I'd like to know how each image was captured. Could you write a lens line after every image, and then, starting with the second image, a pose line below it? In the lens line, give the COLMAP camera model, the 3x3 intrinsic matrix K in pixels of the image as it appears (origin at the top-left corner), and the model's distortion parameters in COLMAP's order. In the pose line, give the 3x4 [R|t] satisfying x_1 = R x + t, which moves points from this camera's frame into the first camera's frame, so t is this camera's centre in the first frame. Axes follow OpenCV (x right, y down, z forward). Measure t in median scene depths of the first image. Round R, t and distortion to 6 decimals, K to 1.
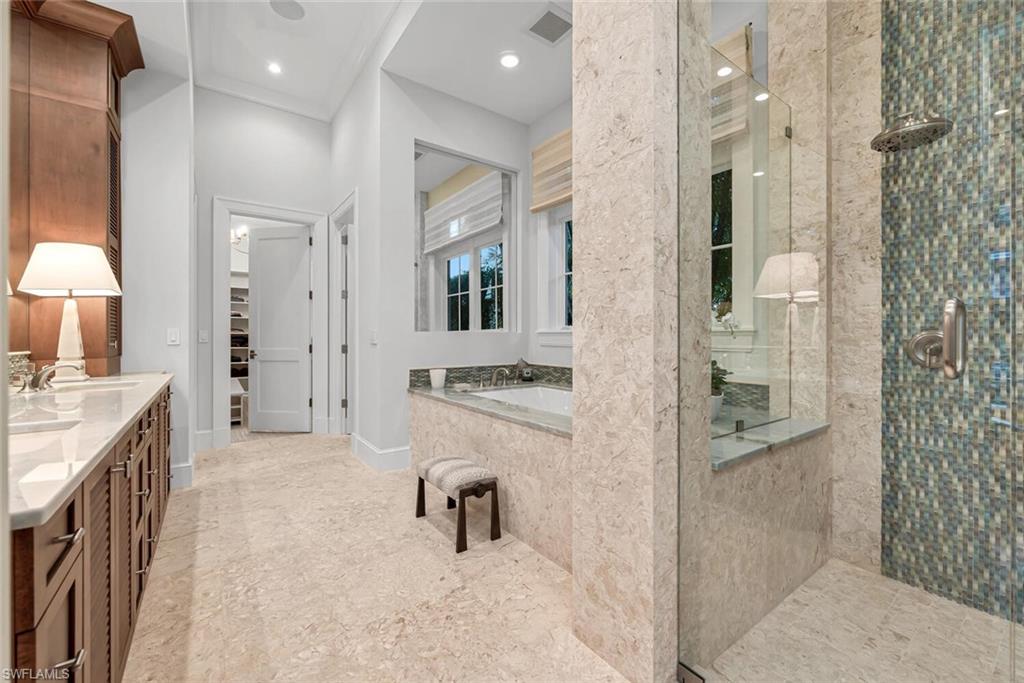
lens RADIAL K [[411.4, 0, 512.8], [0, 411.4, 335.9], [0, 0, 1]] dist [-0.002563, 0.000111]
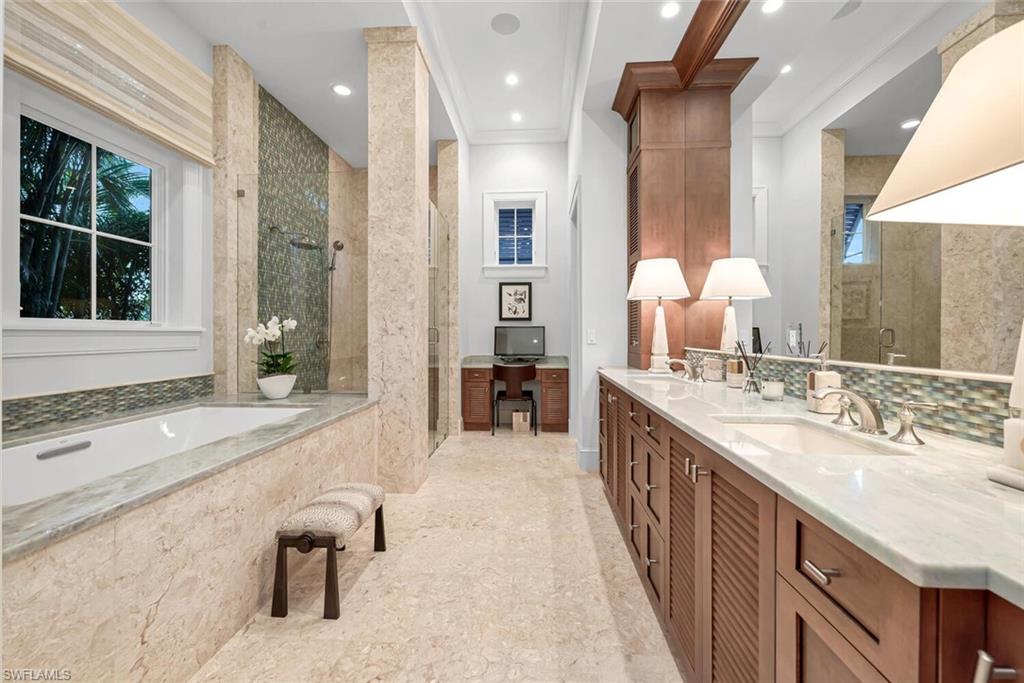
lens RADIAL K [[411.4, 0, 501.9], [0, 411.4, 336.9], [0, 0, 1]] dist [-0.002563, 0.000111]
pose [[-0.751215, -0.005252, 0.660036, -0.716459], [-0.000415, 0.999972, 0.007485, -0.003944], [-0.660057, 0.005349, -0.751197, 1.106201]]
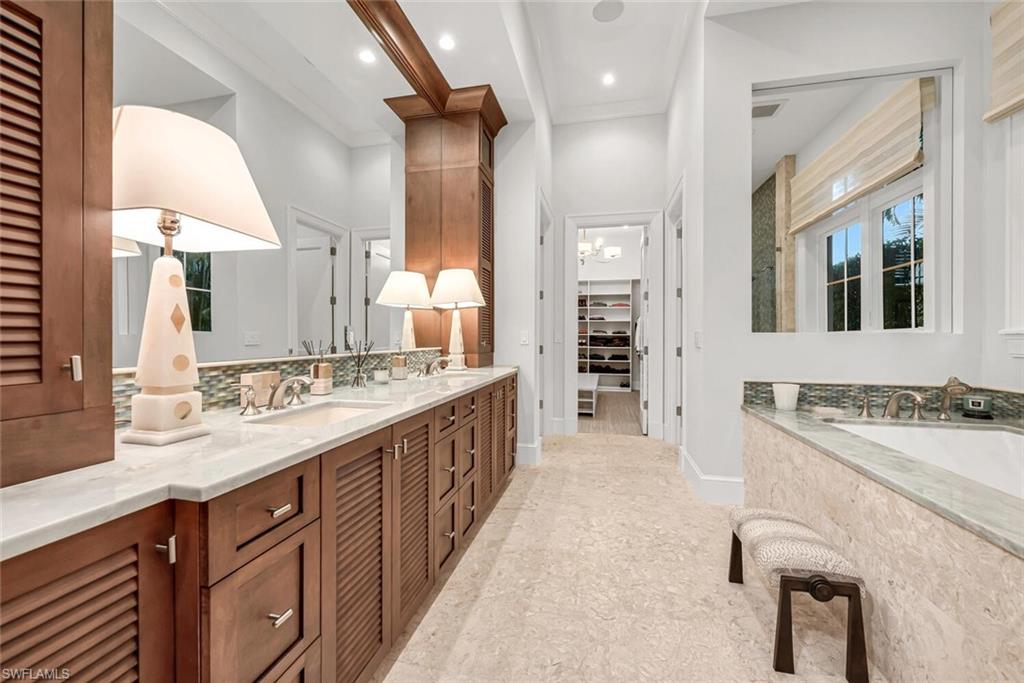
lens RADIAL K [[411.4, 0, 510.0], [0, 411.4, 335.7], [0, 0, 1]] dist [-0.002563, 0.000111]
pose [[0.654674, 0.001773, -0.755909, 0.057917], [-0.004276, 0.999990, -0.001358, -0.001957], [0.755899, 0.004121, 0.654675, 0.175756]]
